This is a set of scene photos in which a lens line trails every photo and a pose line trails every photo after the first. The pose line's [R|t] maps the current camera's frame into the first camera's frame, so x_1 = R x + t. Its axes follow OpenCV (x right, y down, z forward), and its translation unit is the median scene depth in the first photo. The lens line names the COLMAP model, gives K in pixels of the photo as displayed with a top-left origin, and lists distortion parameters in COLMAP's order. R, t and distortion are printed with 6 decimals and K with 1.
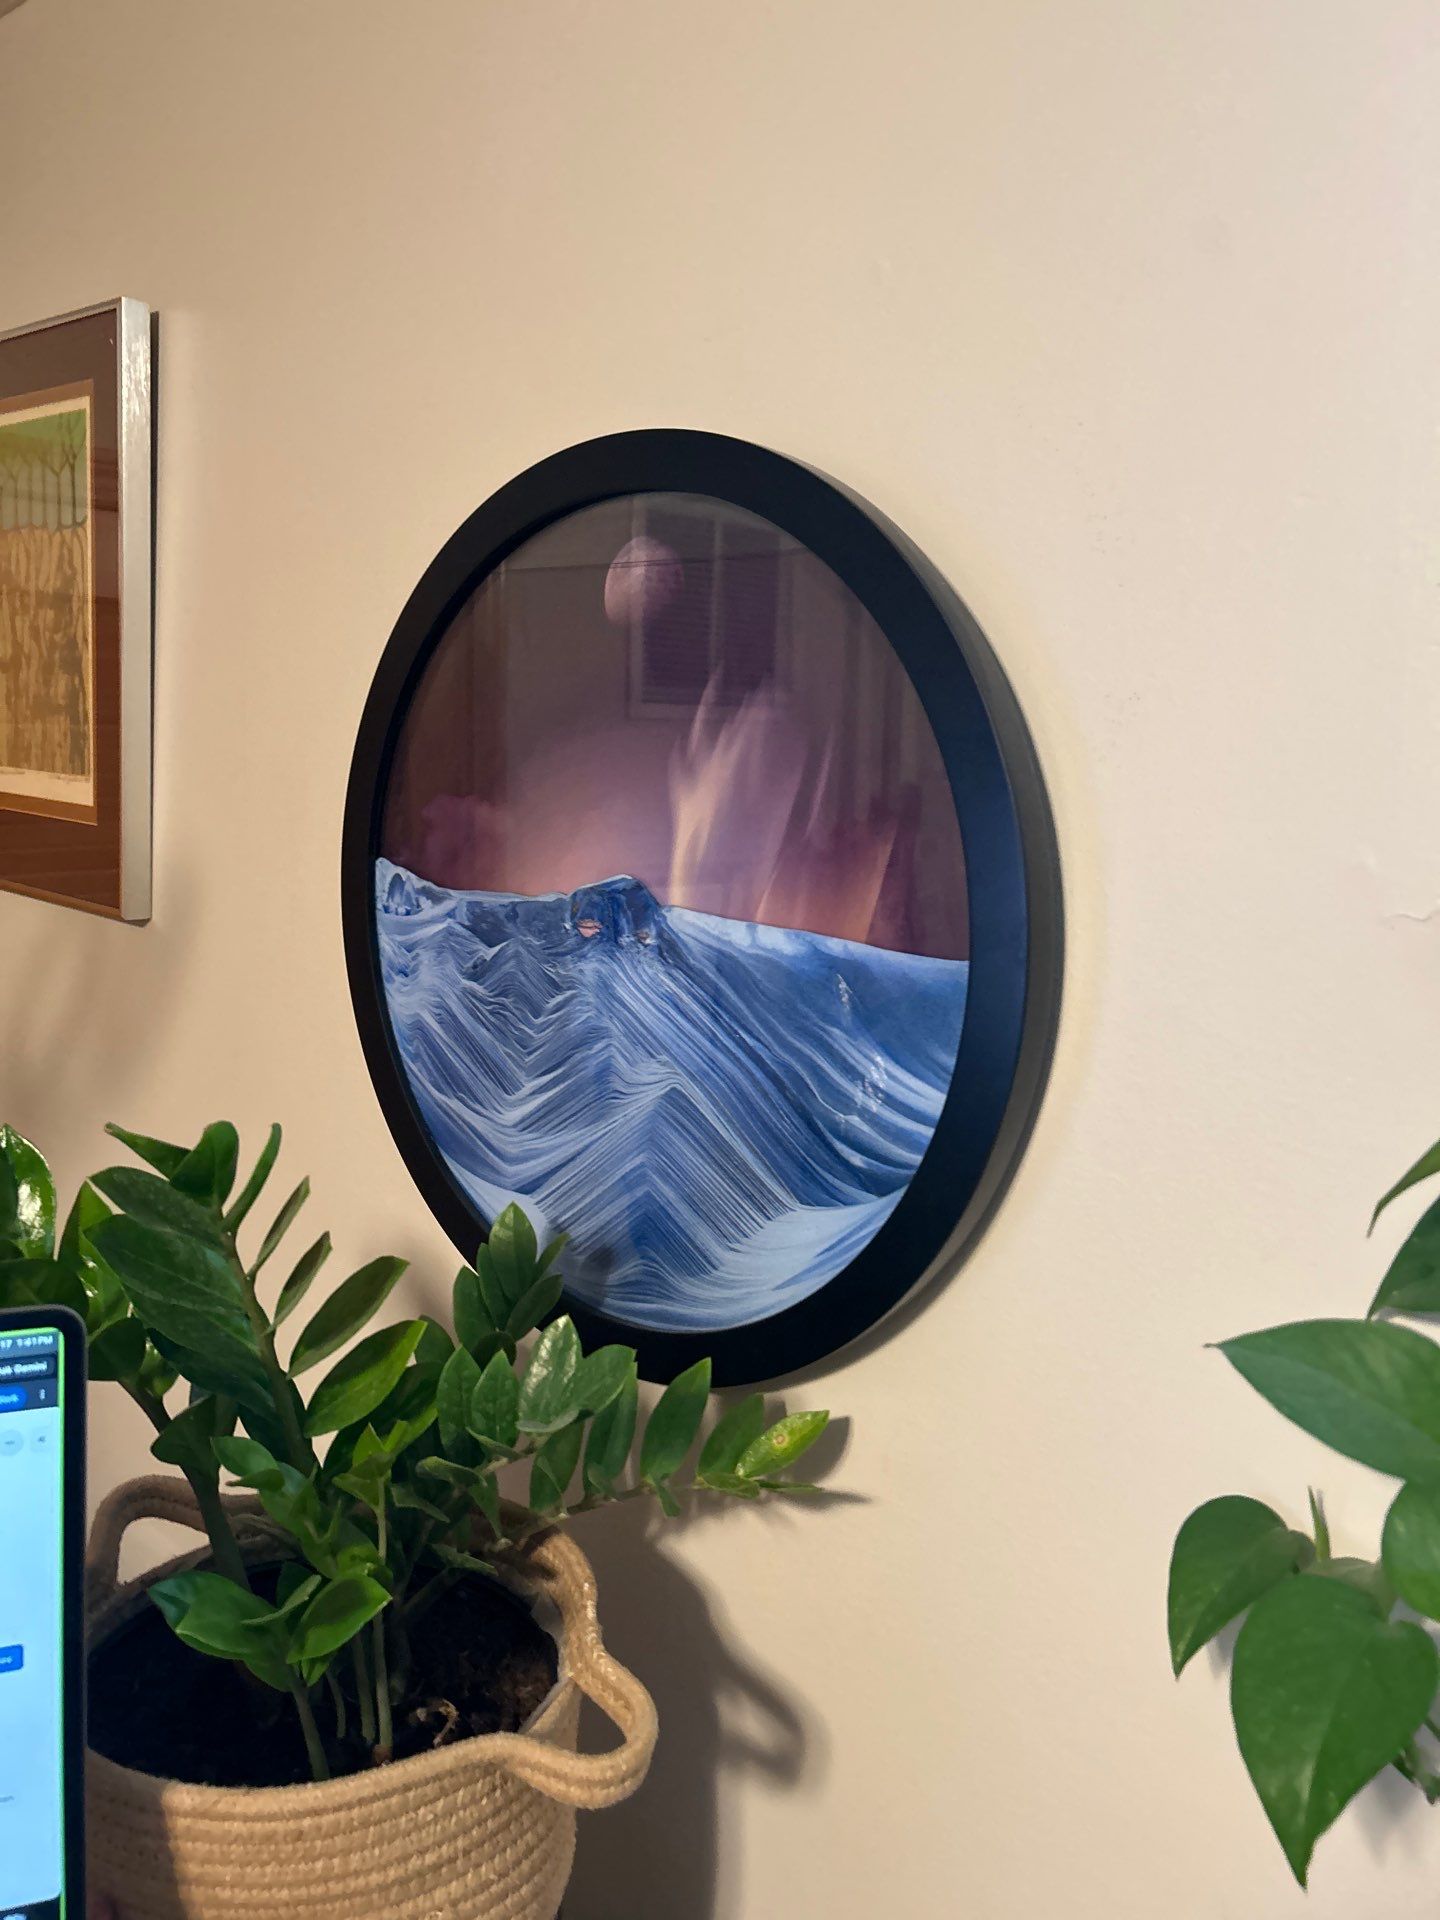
lens RADIAL K [[1442.2, 0, 722.8], [0, 1442.2, 934.6], [0, 0, 1]] dist [0.058706, -0.066562]
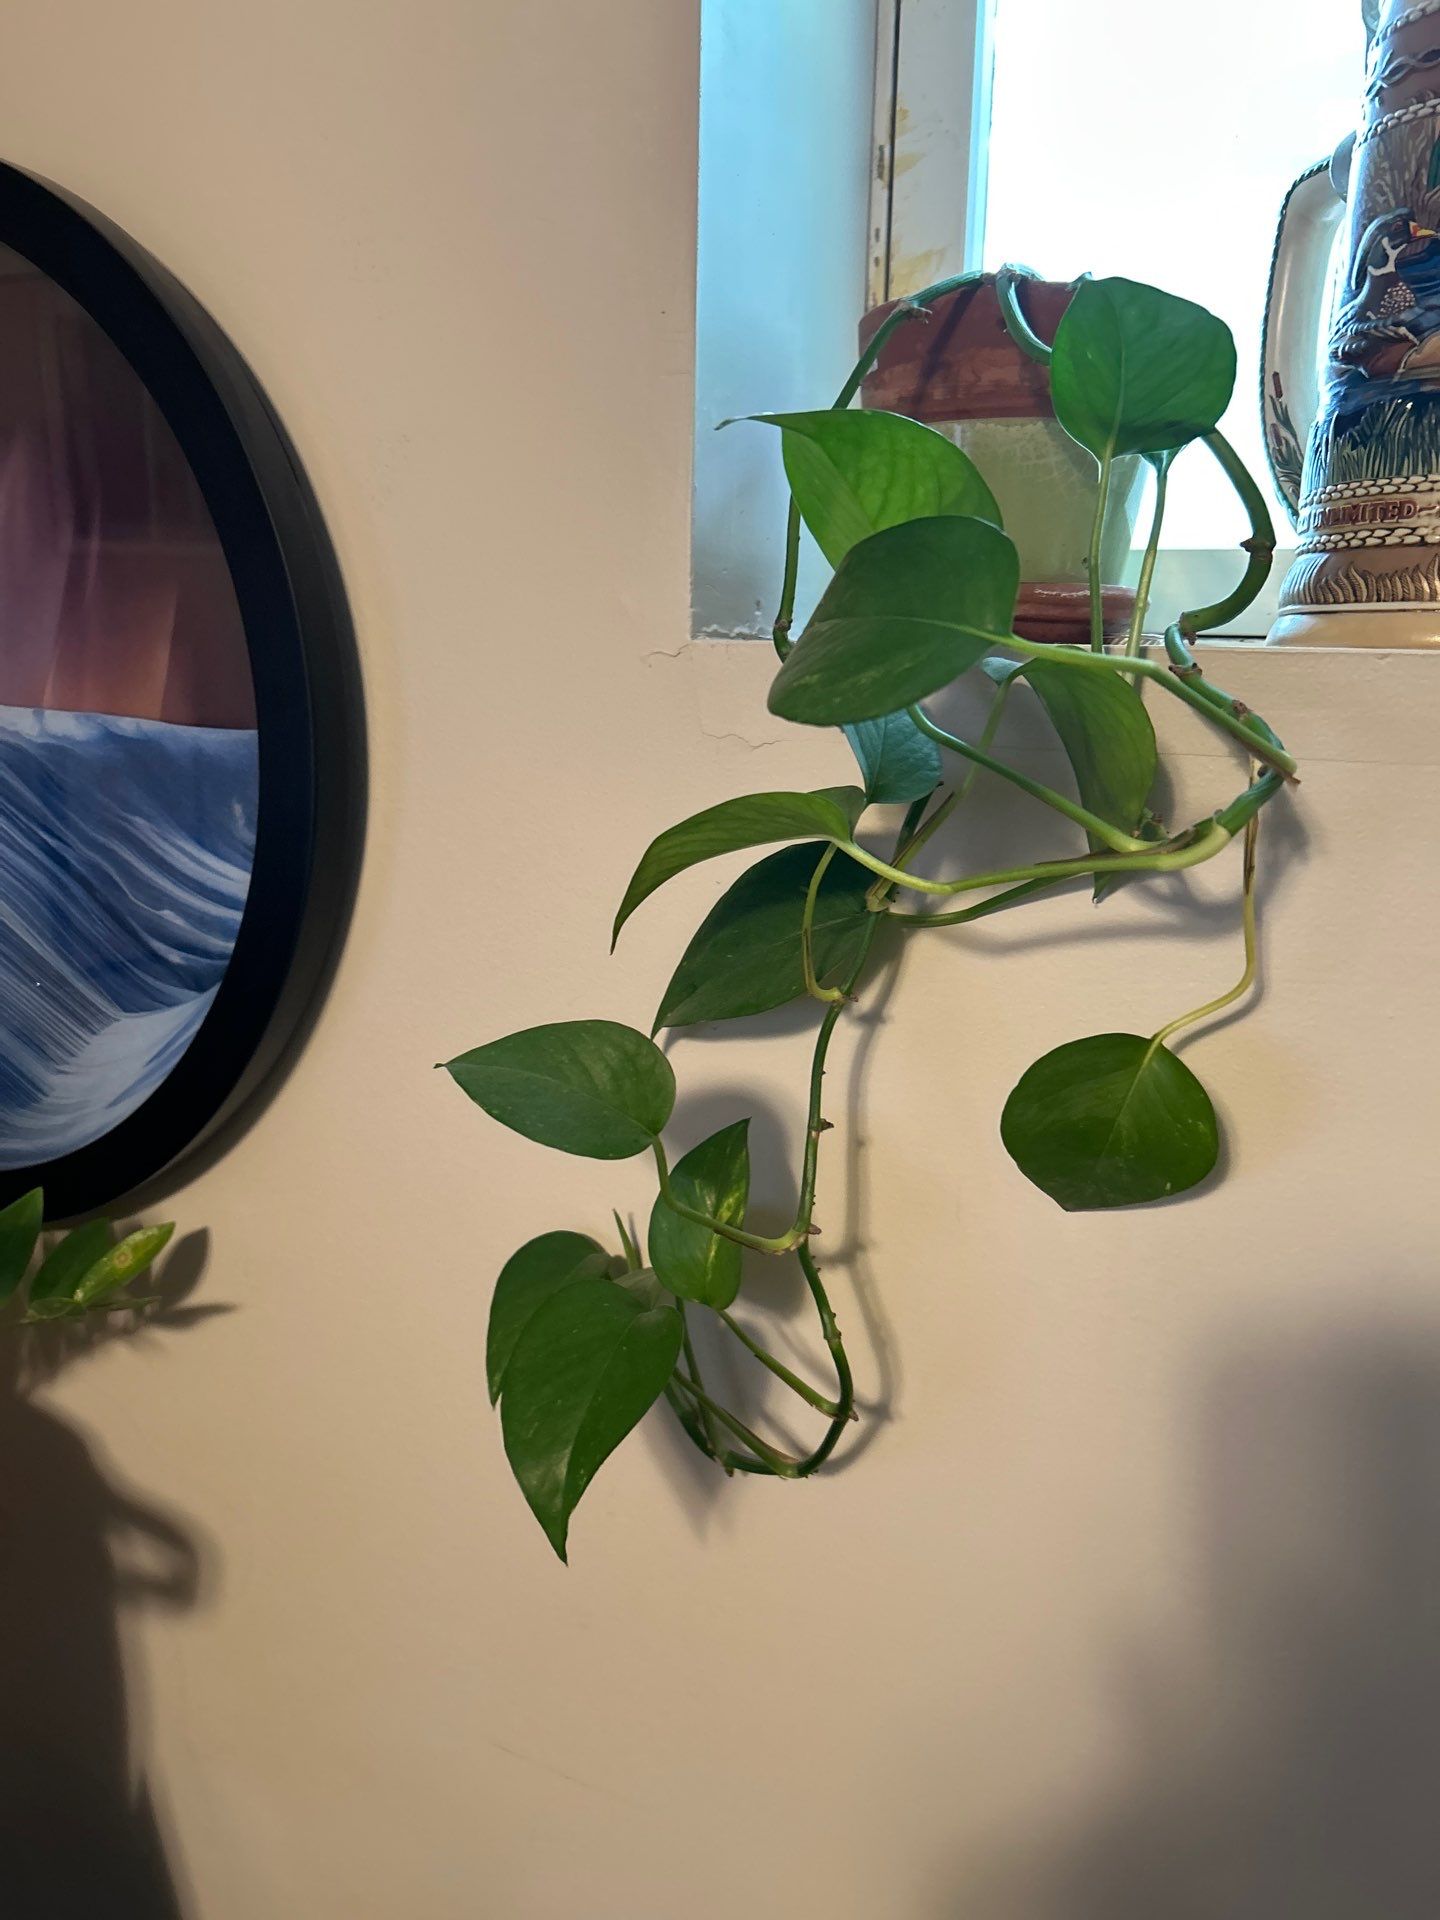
lens RADIAL K [[1452.4, 0, 721.5], [0, 1452.4, 948.1], [0, 0, 1]] dist [0.049258, -0.054320]
pose [[0.953354, -0.083686, 0.290022, 0.148944], [0.055659, 0.993062, 0.103588, 0.068962], [-0.296678, -0.082613, 0.951397, -0.003265]]
